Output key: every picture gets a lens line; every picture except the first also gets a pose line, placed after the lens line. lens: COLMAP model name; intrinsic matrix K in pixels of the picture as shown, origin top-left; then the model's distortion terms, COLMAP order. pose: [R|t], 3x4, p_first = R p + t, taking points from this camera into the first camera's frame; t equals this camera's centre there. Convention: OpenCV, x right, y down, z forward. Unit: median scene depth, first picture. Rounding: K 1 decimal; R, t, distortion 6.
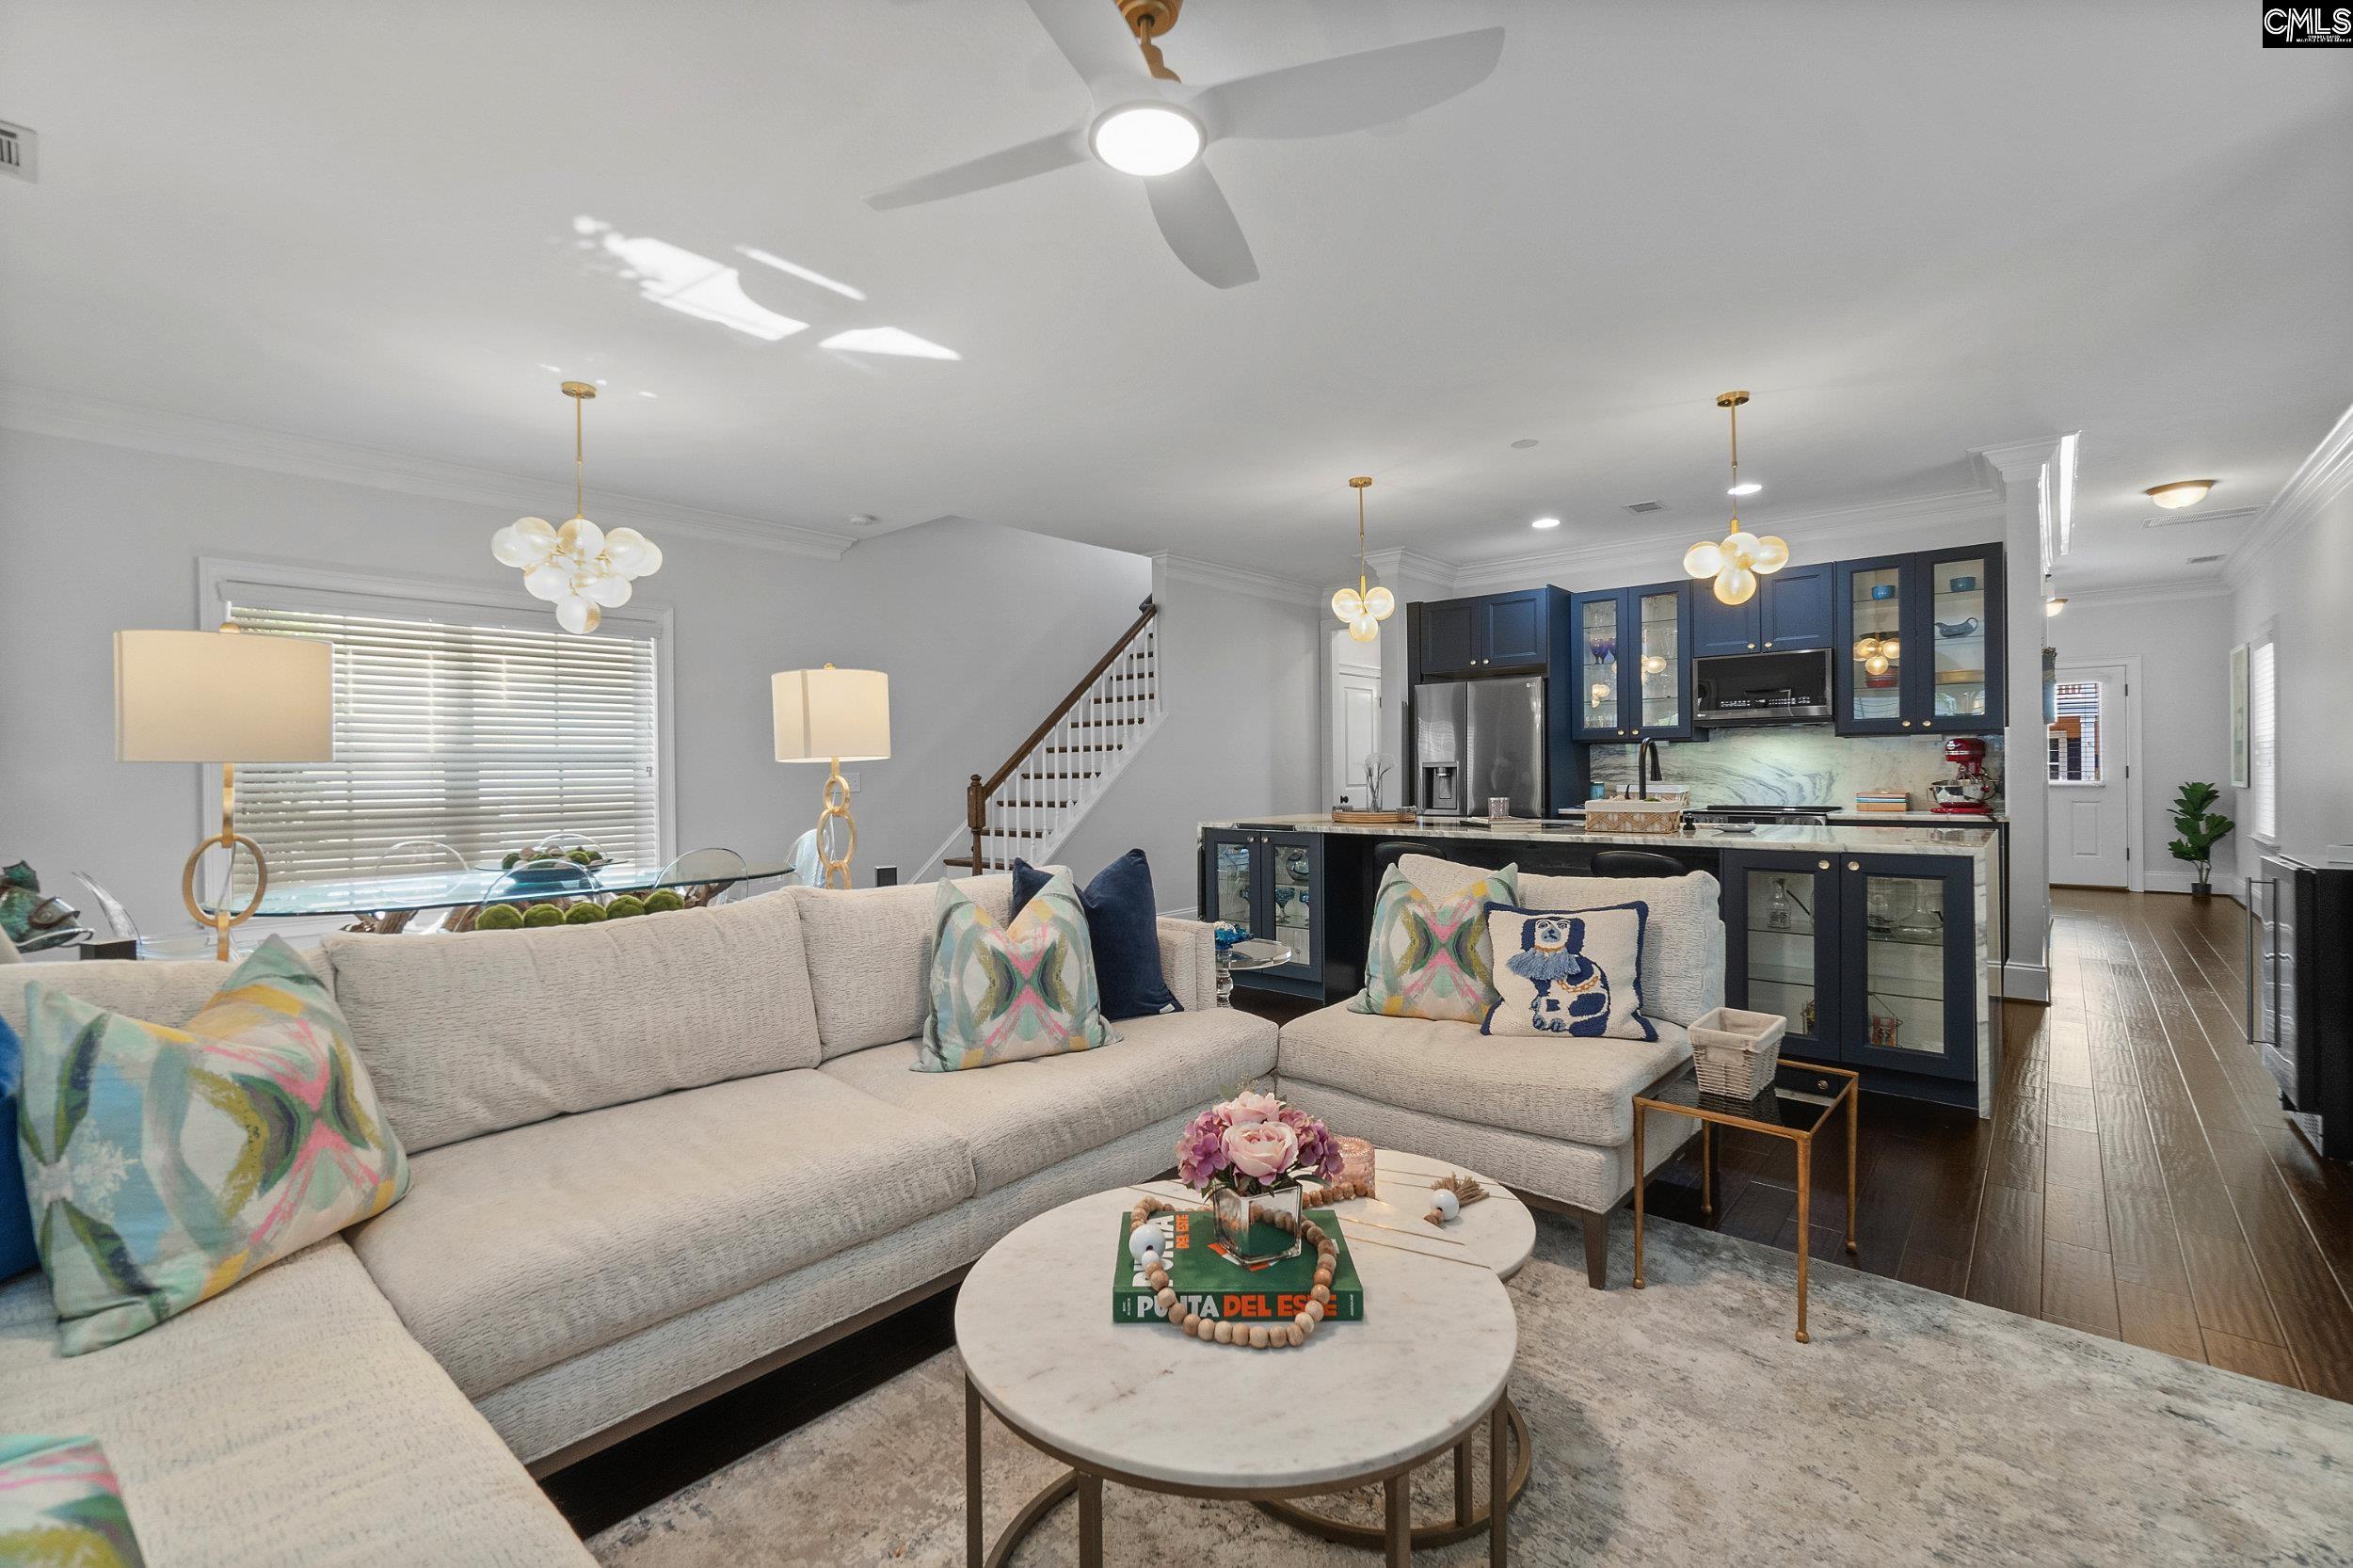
lens RADIAL K [[1025.4, 0, 1171.1], [0, 1025.4, 772.1], [0, 0, 1]] dist [-0.000964, -0.000231]
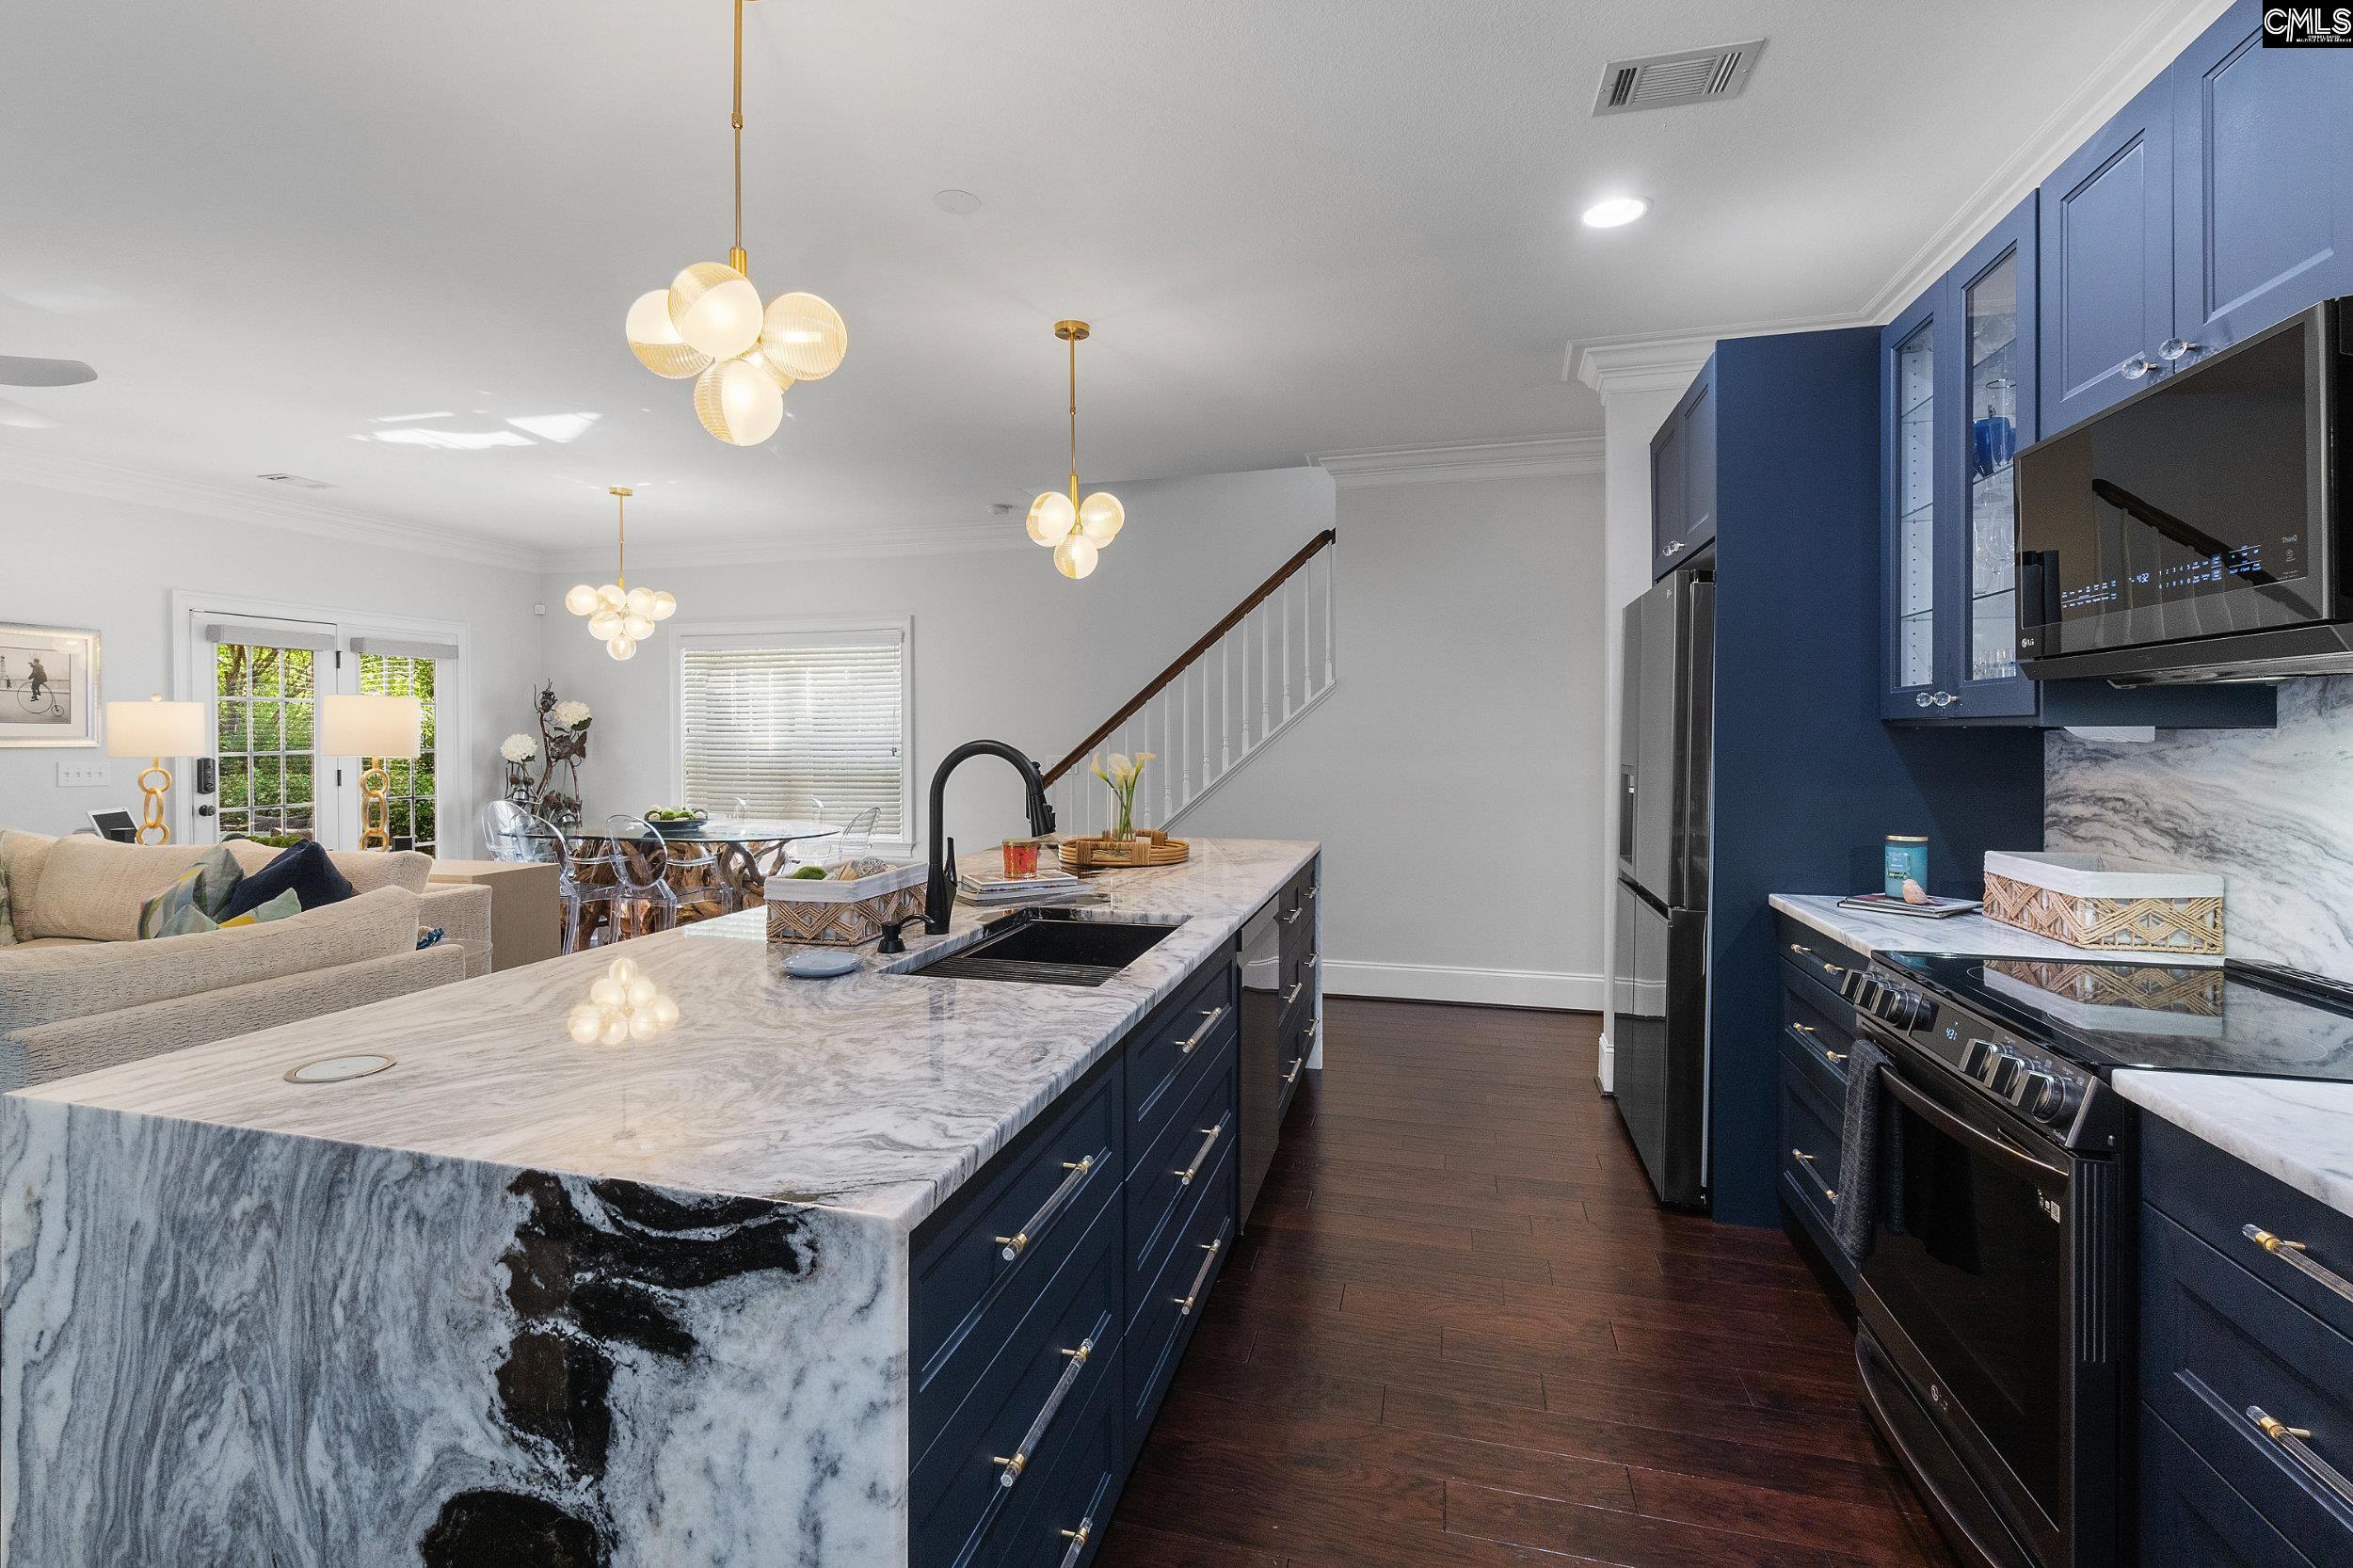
lens RADIAL K [[1062.4, 0, 1136.5], [0, 1062.4, 738.5], [0, 0, 1]] dist [-0.000479, -0.000053]
pose [[0.413272, 0.013891, -0.910501, 0.735943], [-0.002501, 0.999897, 0.014120, -0.033204], [0.910604, -0.003558, 0.413265, 0.685415]]
